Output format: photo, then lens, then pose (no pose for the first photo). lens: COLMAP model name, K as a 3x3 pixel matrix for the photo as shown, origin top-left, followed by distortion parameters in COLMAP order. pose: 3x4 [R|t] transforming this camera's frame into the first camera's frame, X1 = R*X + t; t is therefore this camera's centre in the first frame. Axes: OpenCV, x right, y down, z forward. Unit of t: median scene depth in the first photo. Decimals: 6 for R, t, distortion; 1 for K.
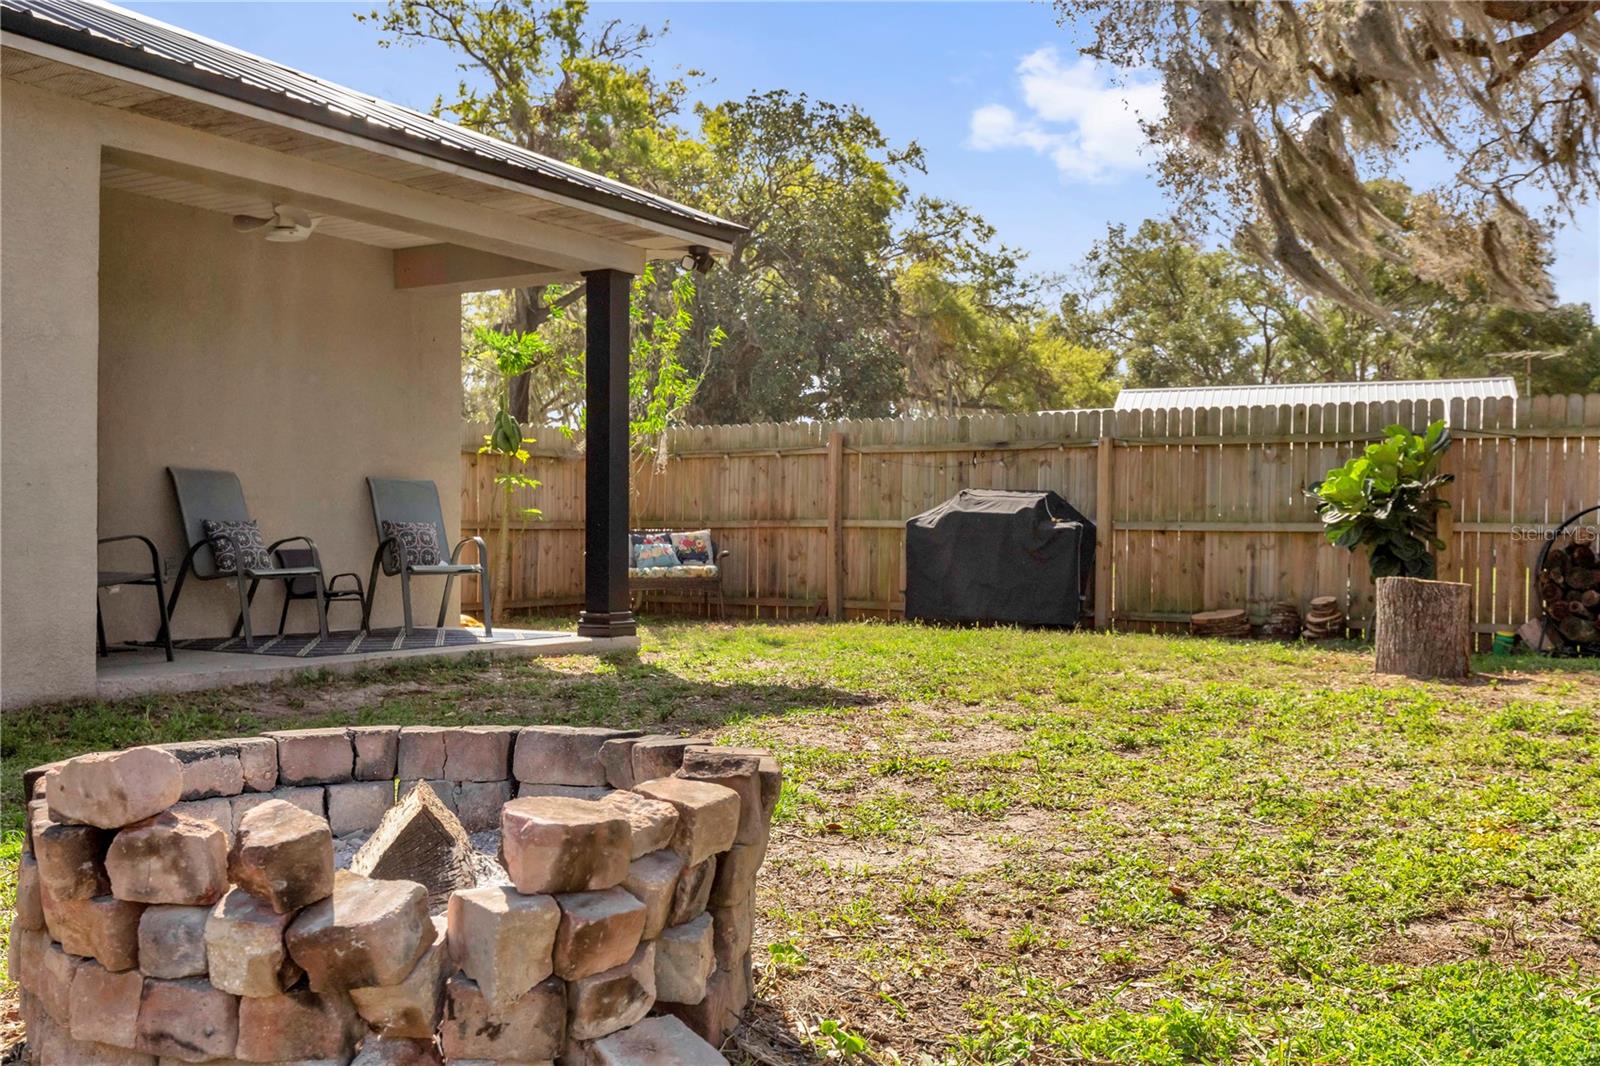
lens RADIAL K [[1517.2, 0, 800.0], [0, 1517.2, 533.0], [0, 0, 1]] dist [0.005420, 0.009665]
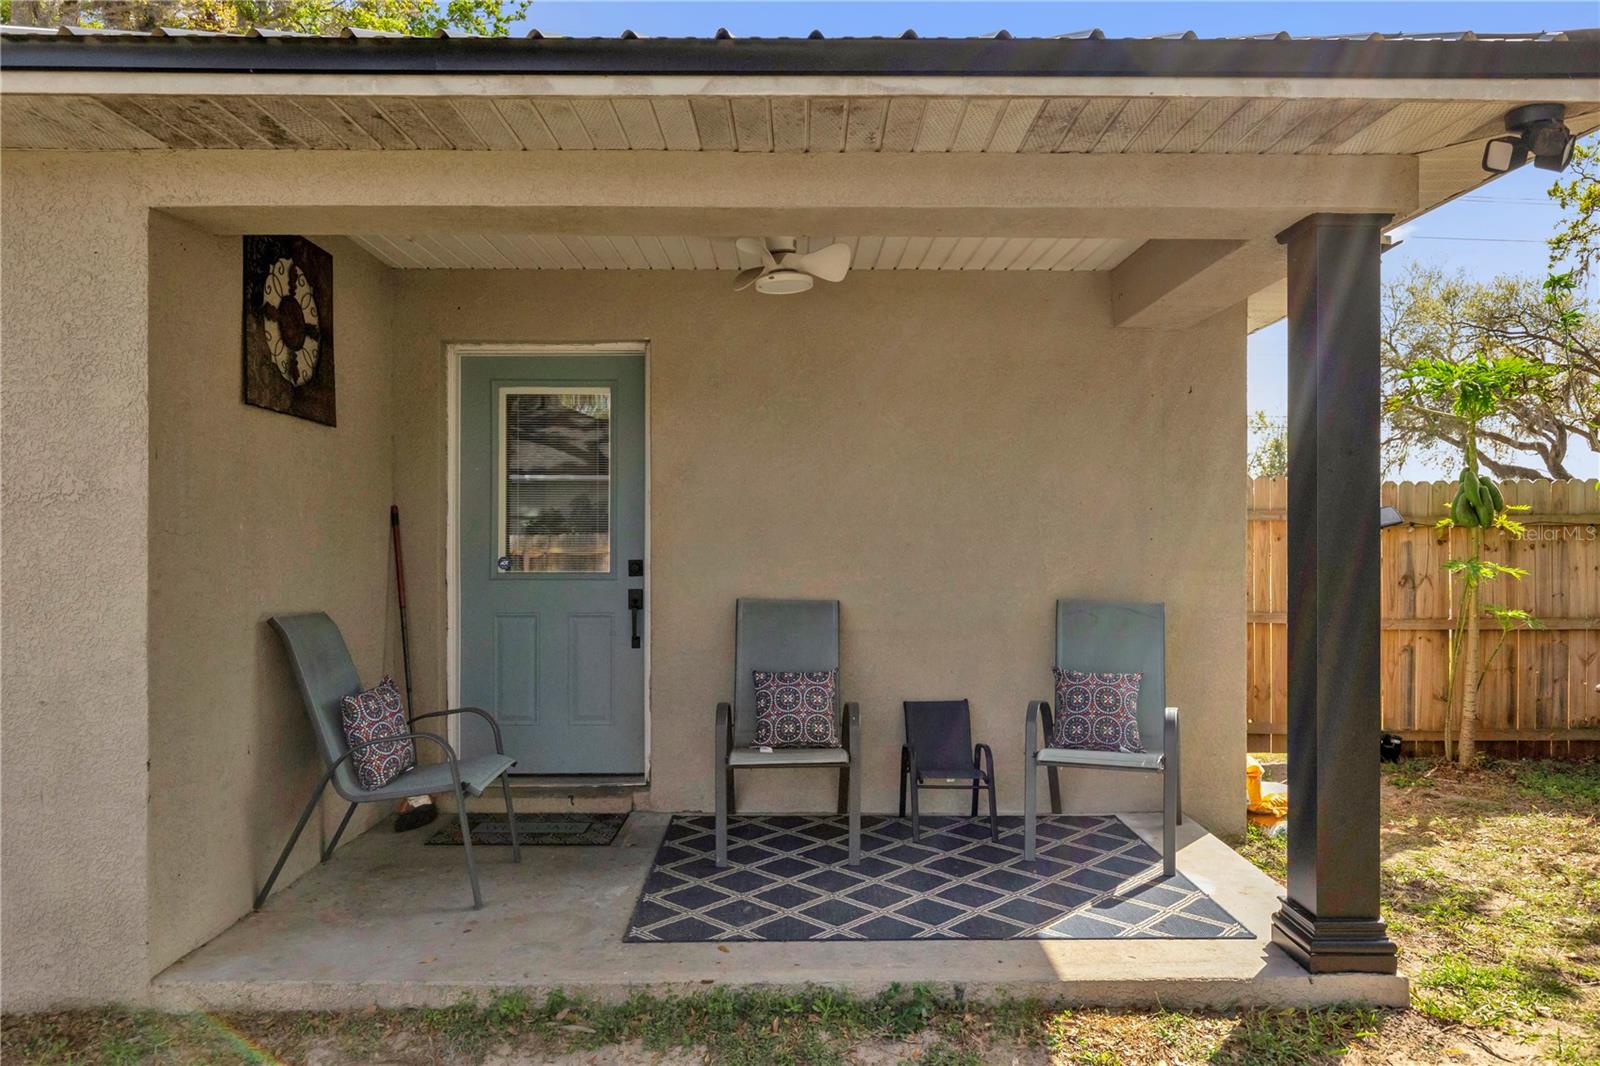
lens RADIAL K [[1061.5, 0, 800.0], [0, 1061.5, 533.0], [0, 0, 1]] dist [-0.005234, -0.001480]
pose [[0.539642, -0.002764, -0.841890, 0.043275], [0.003474, 0.999993, -0.001056, -0.043874], [0.841888, -0.002355, 0.539648, 0.408614]]
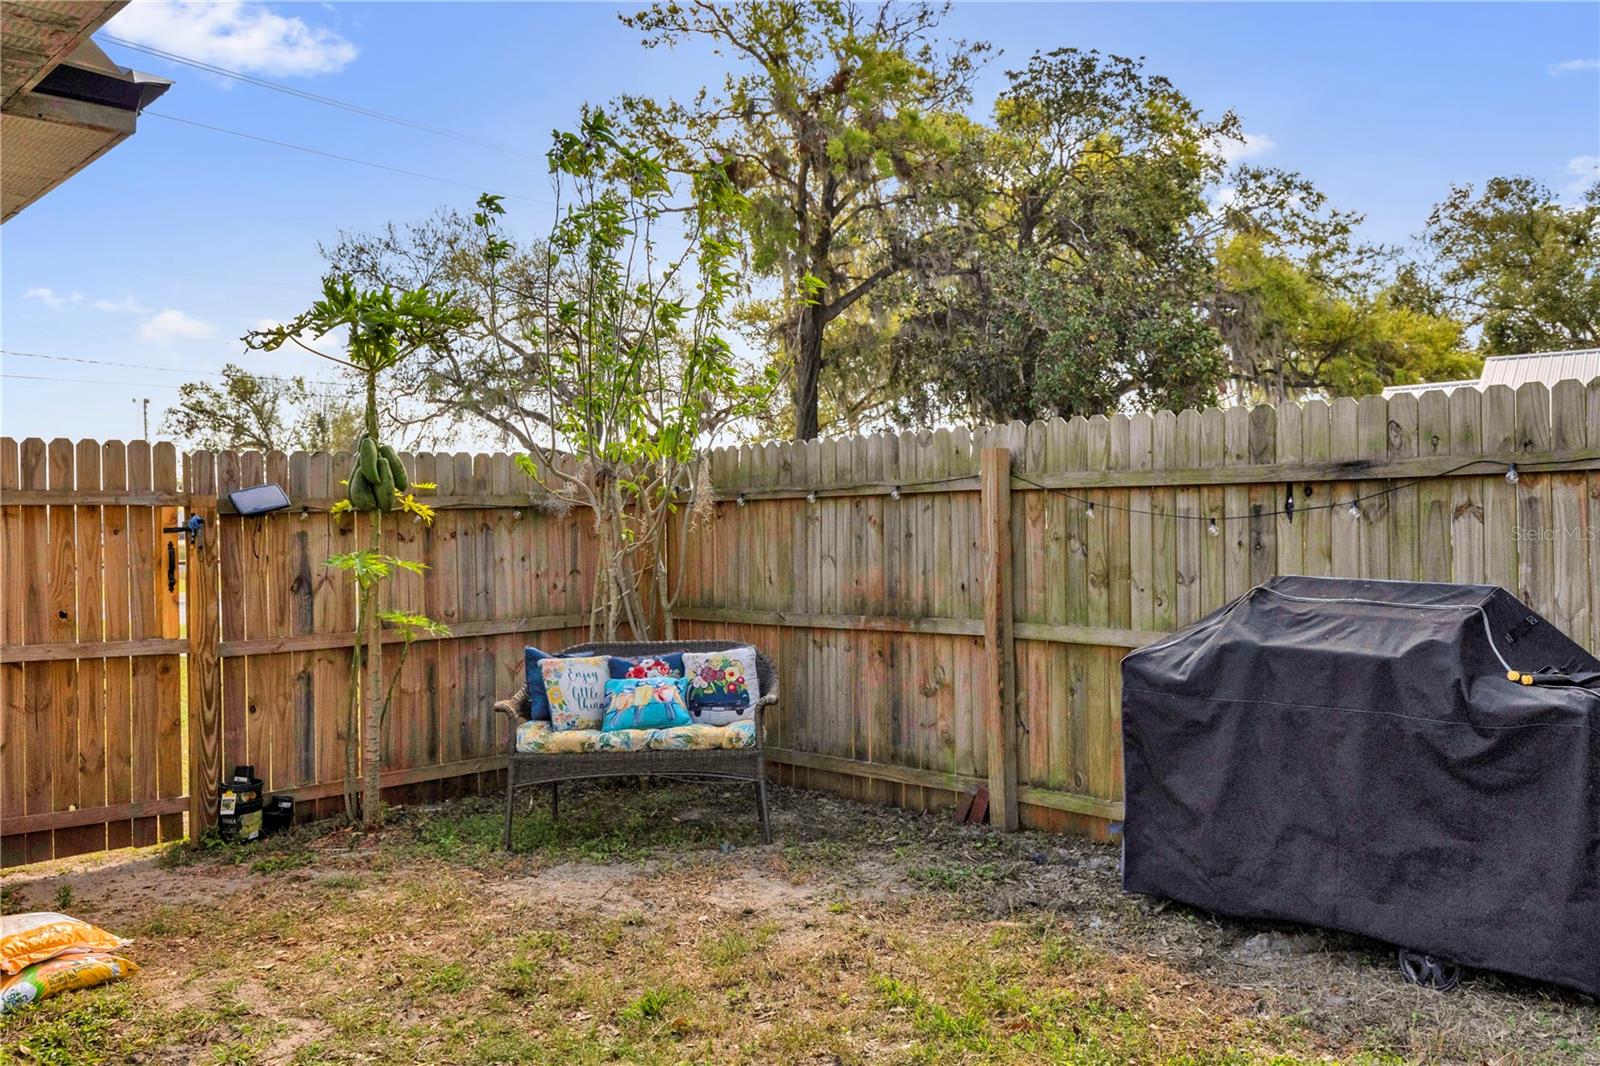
lens RADIAL K [[1345.0, 0, 799.2], [0, 1345.0, 486.7], [0, 0, 1]] dist [0.004789, 0.000867]
pose [[0.968254, -0.030592, -0.248089, 0.062982], [0.025717, 0.999408, -0.022868, -0.040387], [0.248642, 0.015762, 0.968467, 0.494410]]
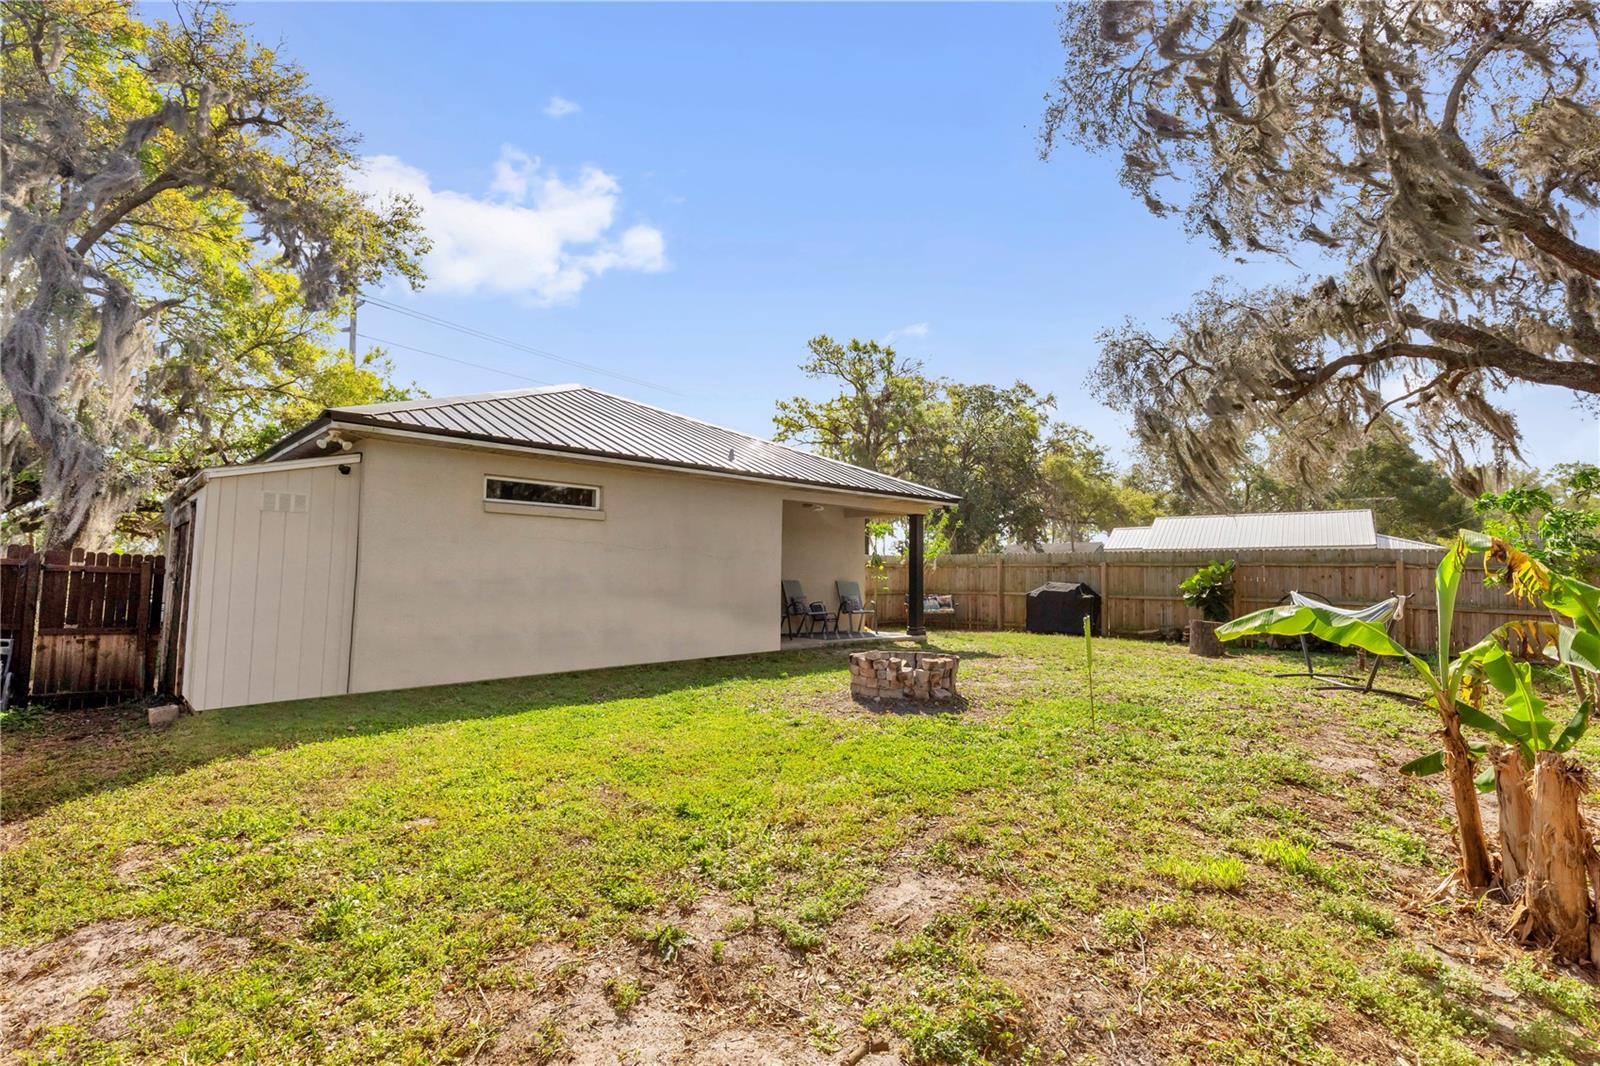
lens RADIAL K [[760.9, 0, 800.0], [0, 760.9, 533.0], [0, 0, 1]] dist [0.001121, 0.000254]
pose [[0.967089, -0.012626, -0.254124, 0.021858], [-0.003252, 0.998073, -0.061965, -0.024280], [0.254416, 0.060752, 0.965185, -0.324552]]
